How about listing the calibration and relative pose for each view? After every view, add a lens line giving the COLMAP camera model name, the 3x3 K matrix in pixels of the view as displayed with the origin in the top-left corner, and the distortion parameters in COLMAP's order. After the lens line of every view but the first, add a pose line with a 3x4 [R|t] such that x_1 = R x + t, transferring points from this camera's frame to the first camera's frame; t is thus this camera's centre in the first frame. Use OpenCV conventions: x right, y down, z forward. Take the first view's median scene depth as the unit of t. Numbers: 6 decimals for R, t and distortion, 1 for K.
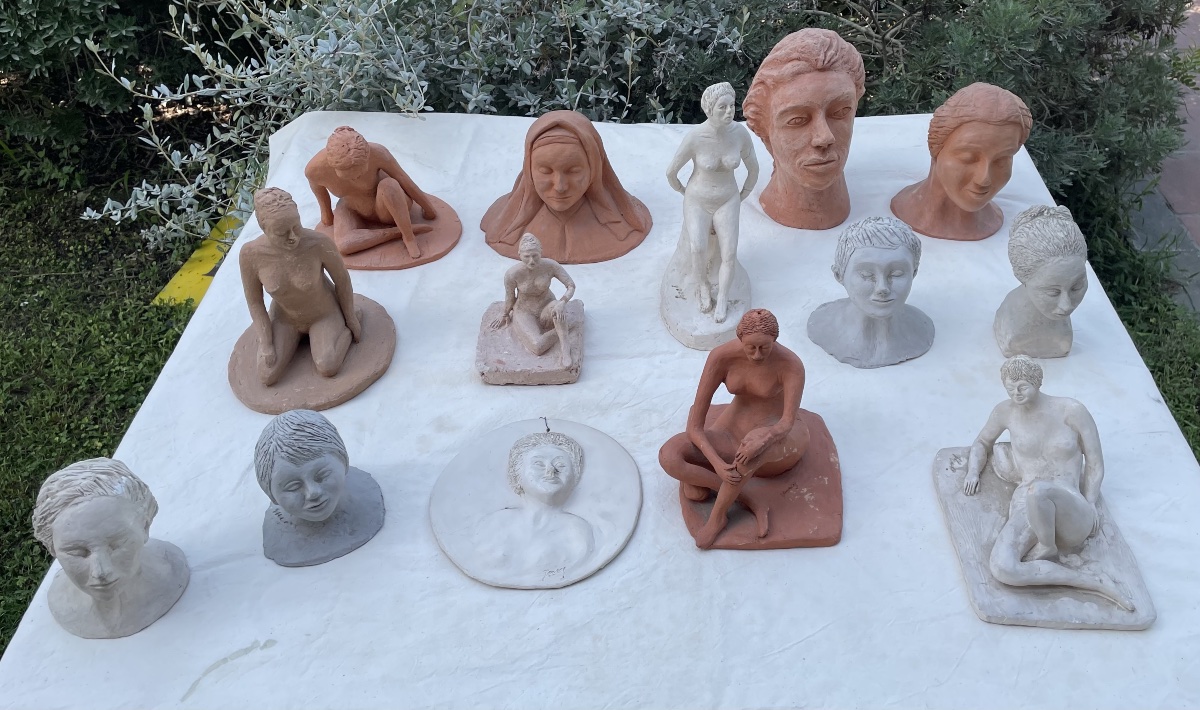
lens RADIAL K [[996.7, 0, 635.5], [0, 996.7, 279.5], [0, 0, 1]] dist [0.103843, -0.139599]
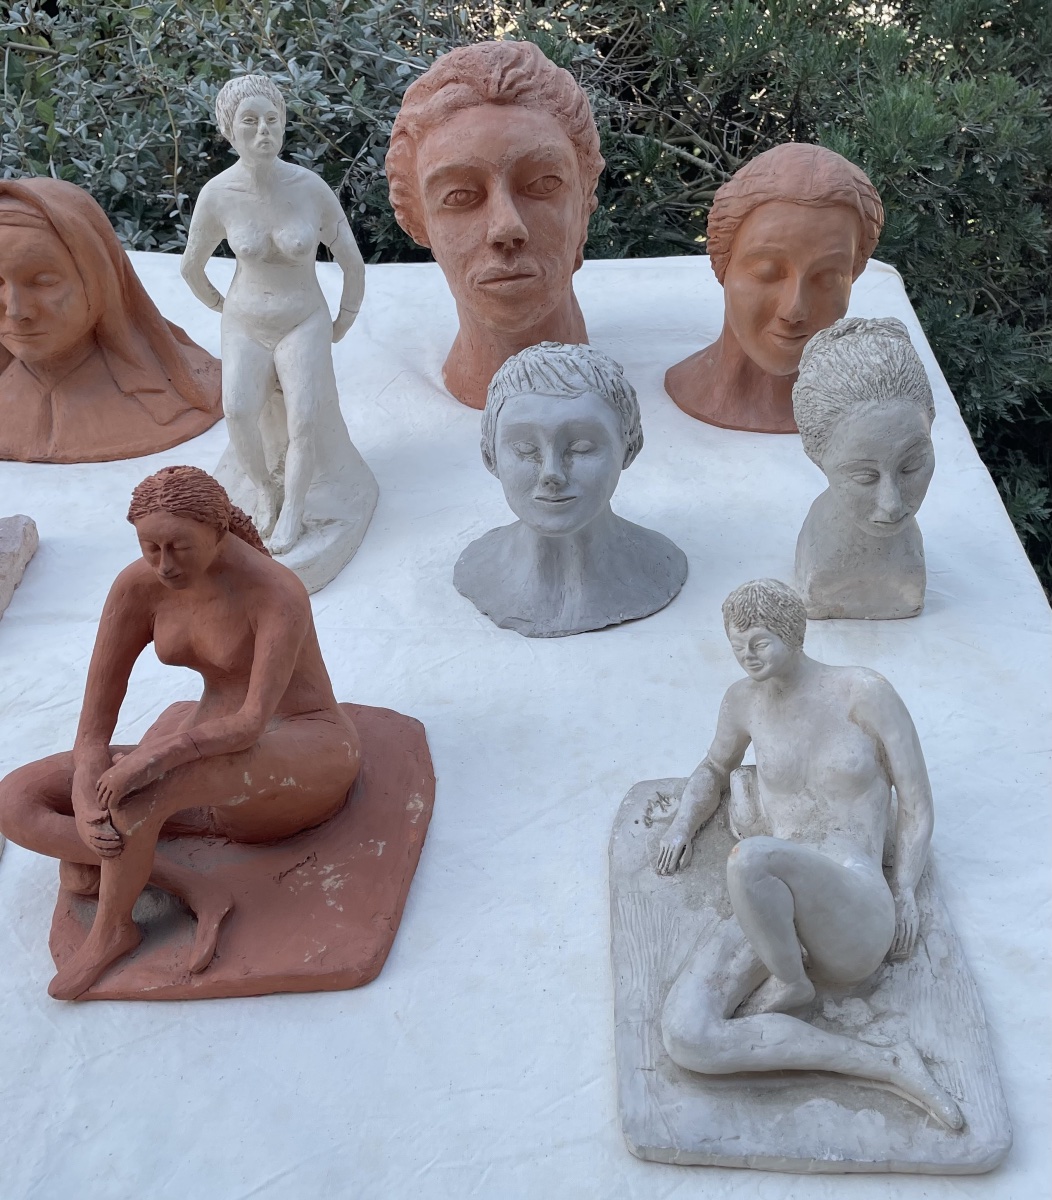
lens RADIAL K [[1270.0, 0, 624.9], [0, 1270.0, 578.0], [0, 0, 1]] dist [0.106768, -0.172098]
pose [[0.999132, 0.005083, 0.041354, 0.247166], [-0.003545, 0.999303, -0.037165, 0.082822], [-0.041514, 0.036987, 0.998453, 0.337082]]
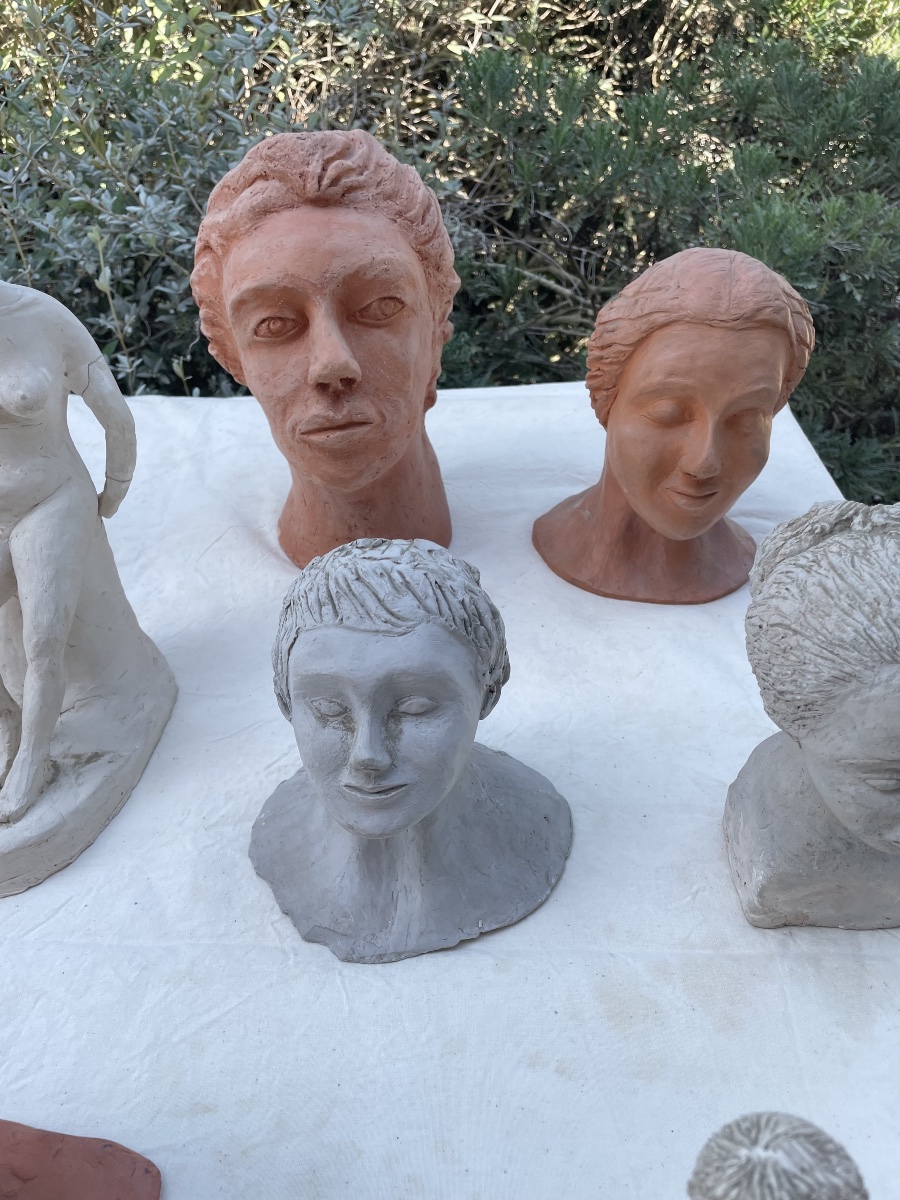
lens RADIAL K [[918.8, 0, 450.0], [0, 918.8, 600.0], [0, 0, 1]] dist [0.090509, -0.132044]
pose [[0.999988, -0.001496, -0.004699, 0.264028], [0.001323, 0.999330, -0.036579, -0.029044], [0.004750, 0.036573, 0.999320, 0.669746]]
